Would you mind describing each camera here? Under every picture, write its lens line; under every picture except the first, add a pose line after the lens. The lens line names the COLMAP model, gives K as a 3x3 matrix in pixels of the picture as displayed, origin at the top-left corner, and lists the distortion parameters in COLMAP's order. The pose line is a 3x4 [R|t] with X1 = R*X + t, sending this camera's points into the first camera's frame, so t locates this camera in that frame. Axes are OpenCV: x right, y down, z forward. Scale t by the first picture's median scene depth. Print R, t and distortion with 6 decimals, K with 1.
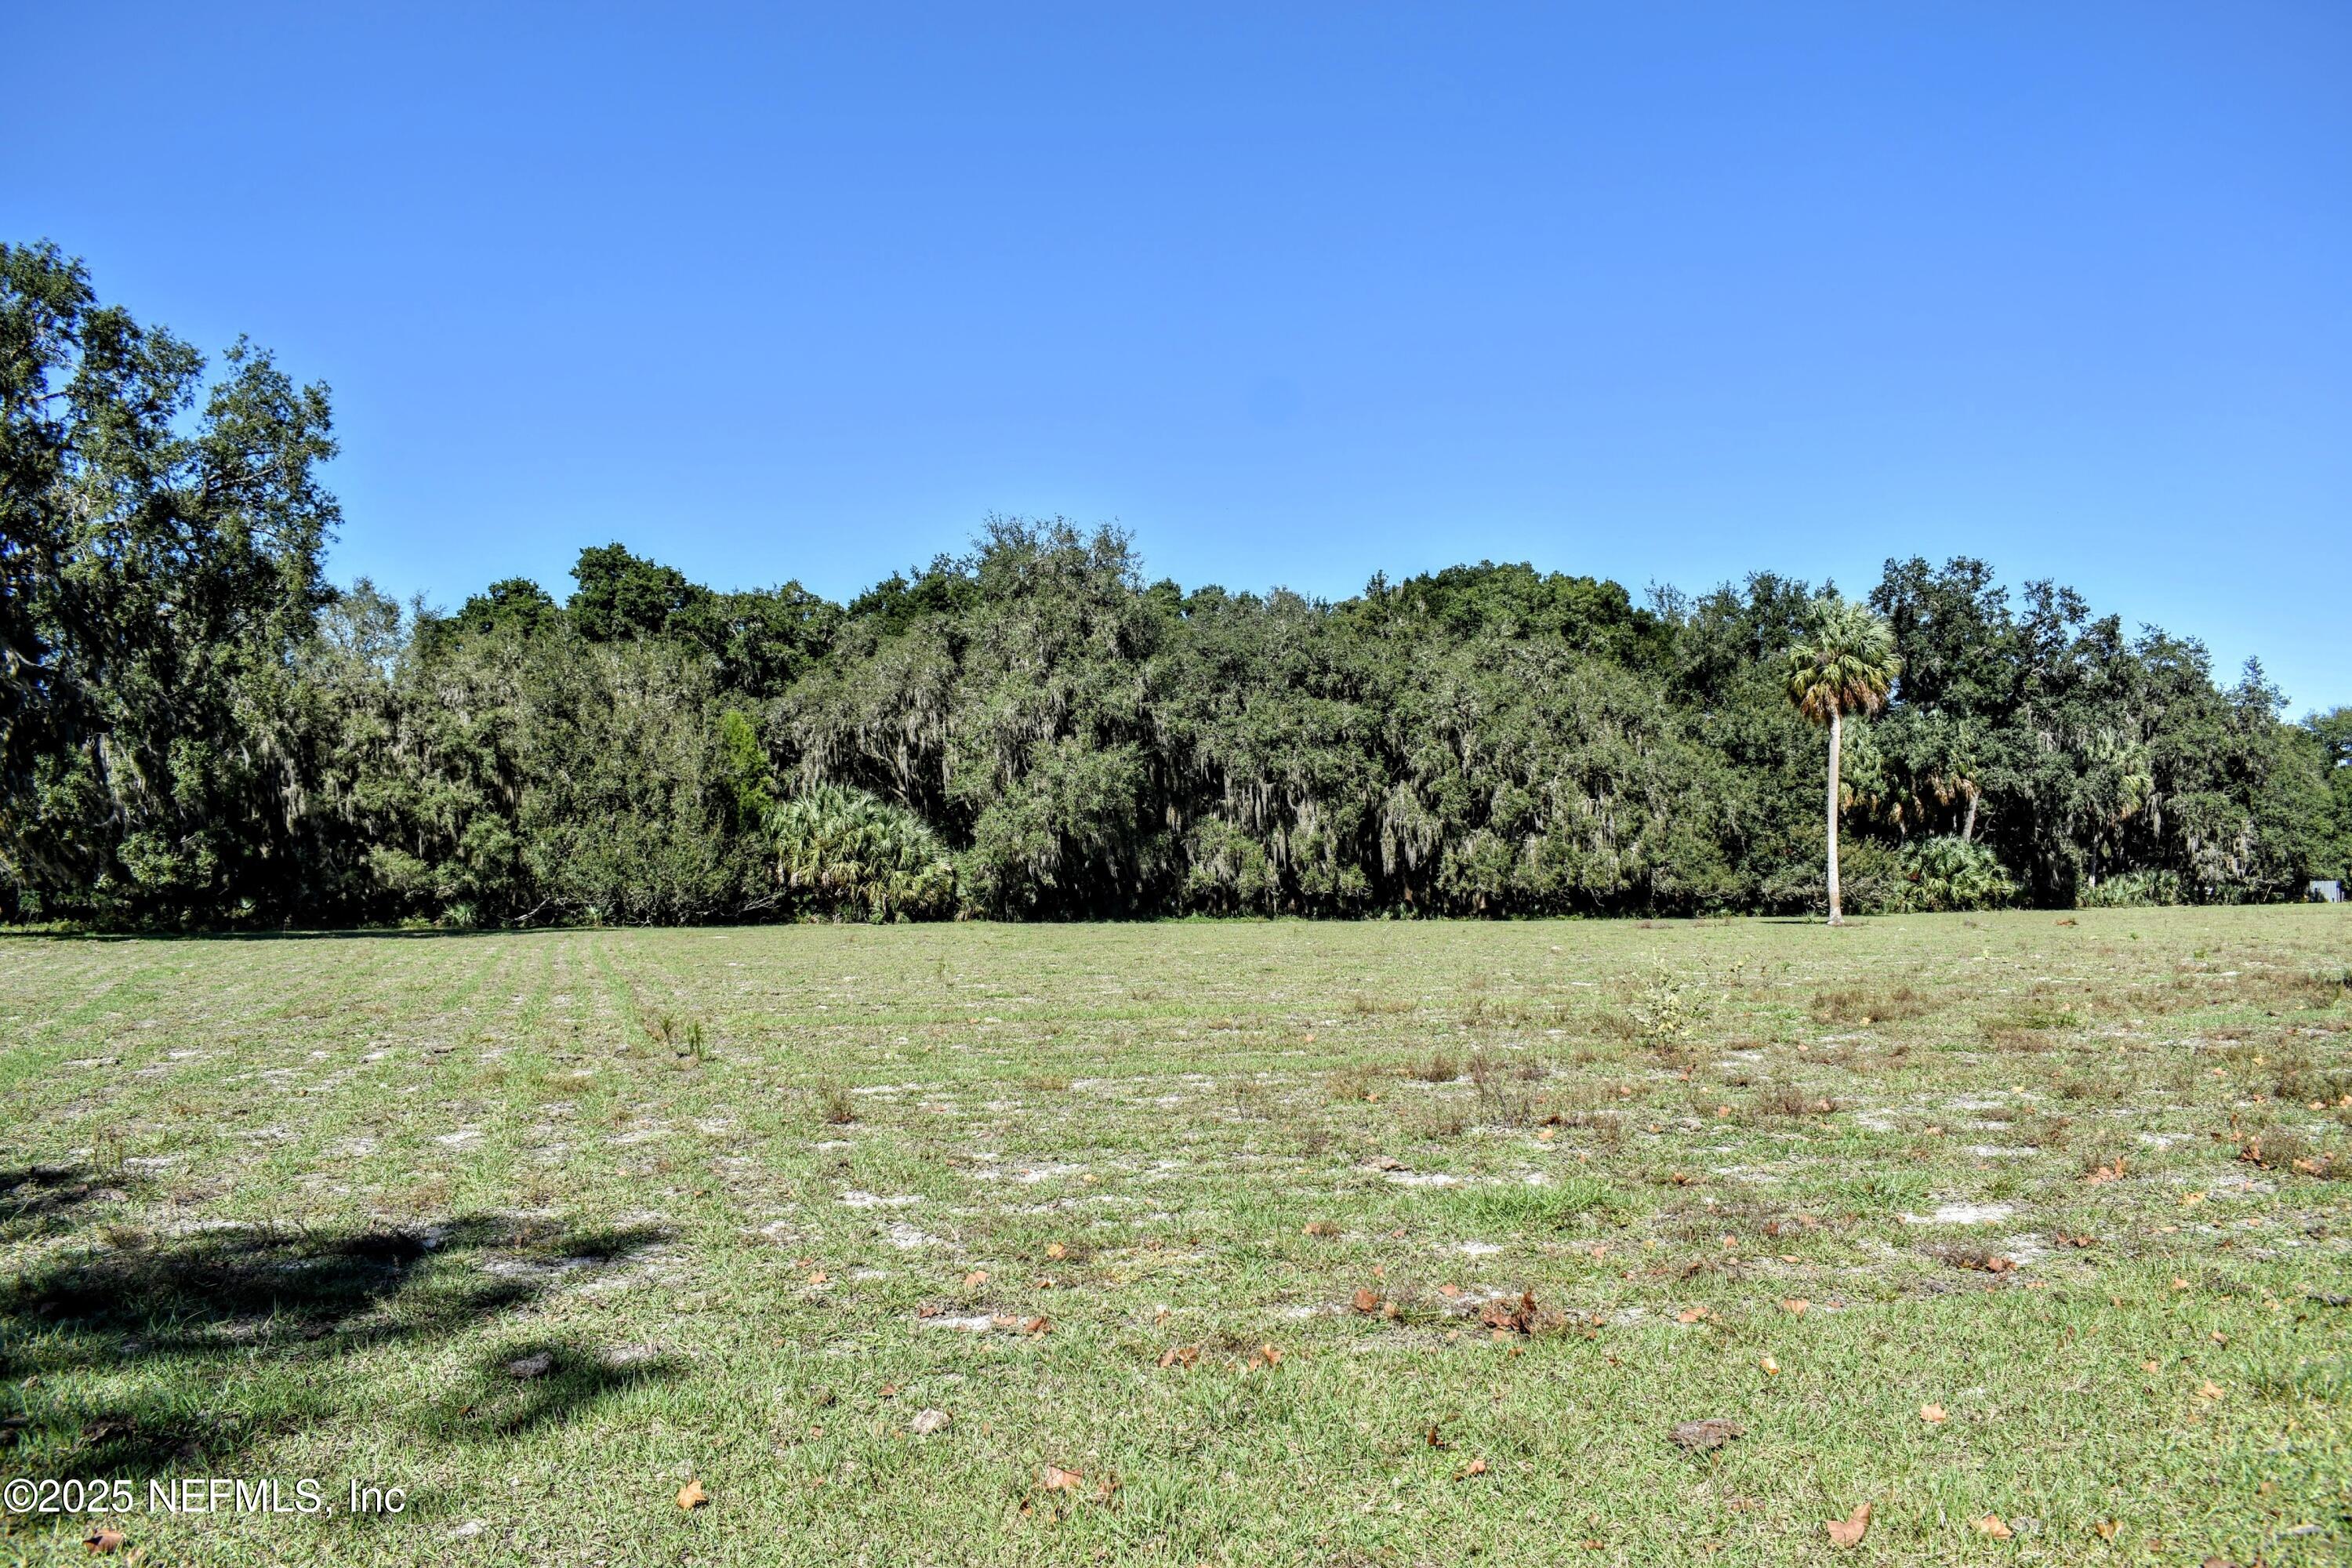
lens RADIAL K [[1903.2, 0, 1178.7], [0, 1903.2, 816.3], [0, 0, 1]] dist [-0.056021, -0.011526]
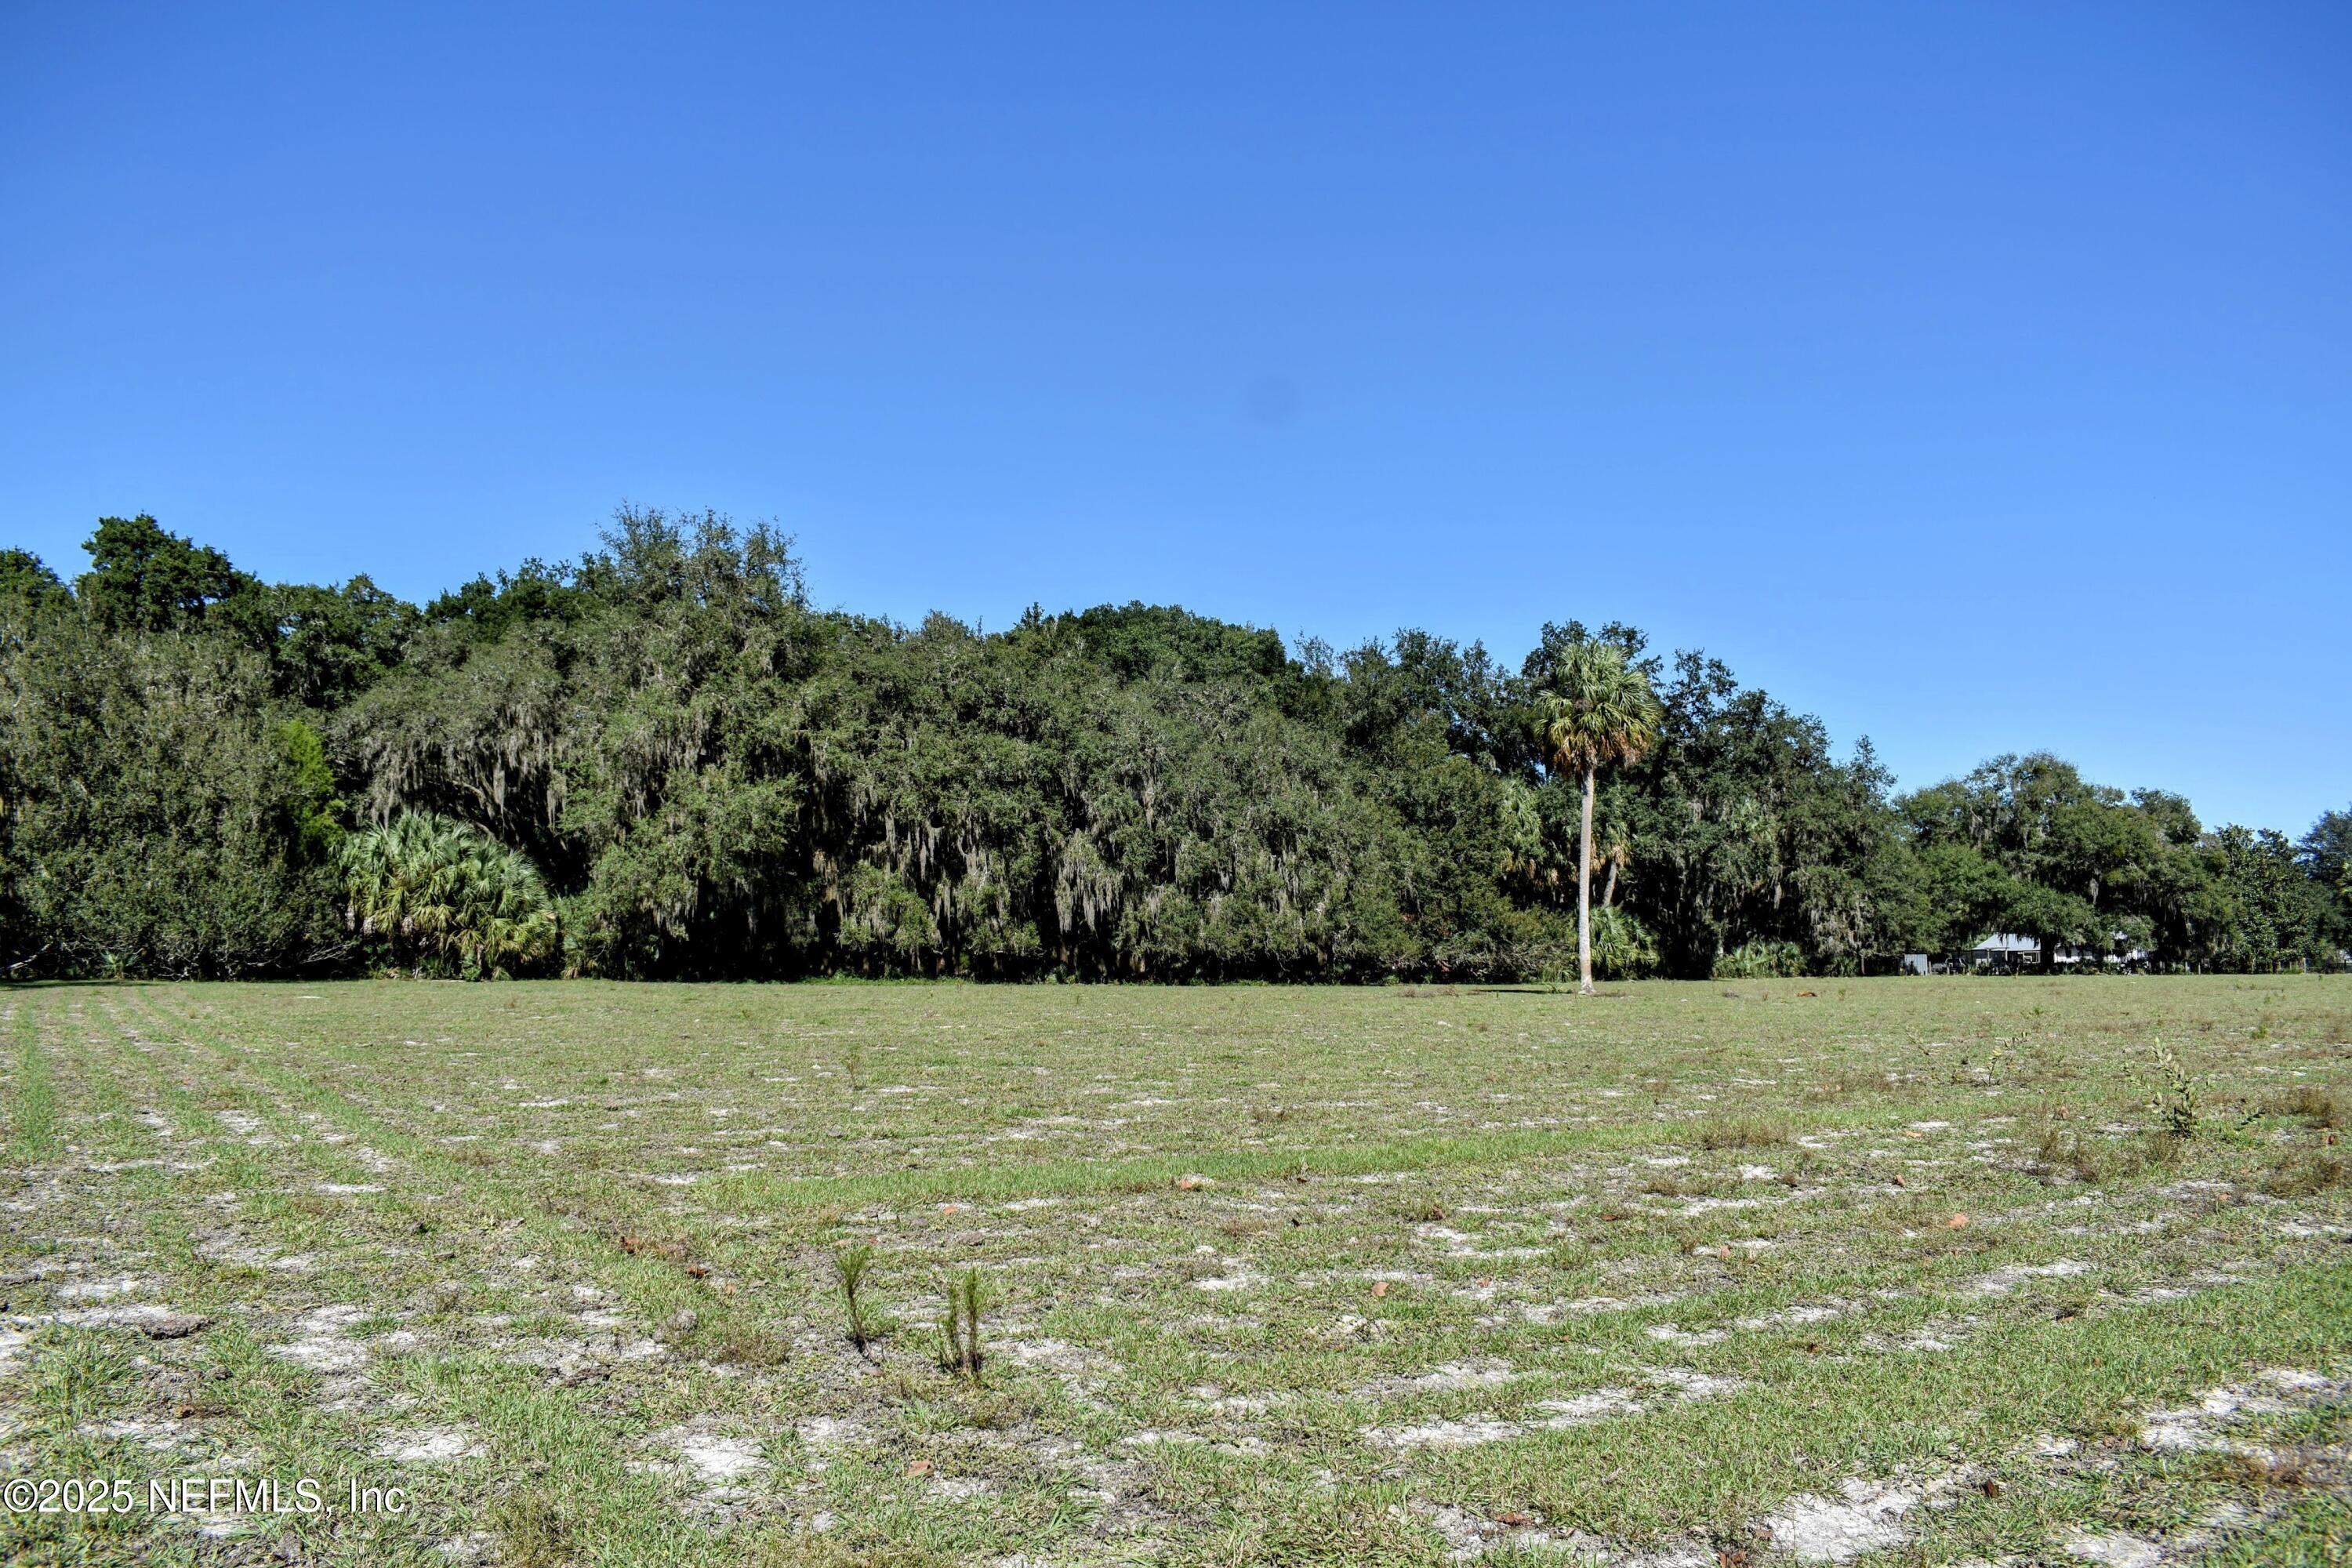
lens RADIAL K [[1926.6, 0, 1212.7], [0, 1926.6, 787.2], [0, 0, 1]] dist [-0.064687, -0.012193]
pose [[0.968688, 0.035018, 0.245800, -0.047197], [-0.023793, 0.998540, -0.048492, 0.004191], [-0.247139, 0.041125, 0.968107, 0.098227]]
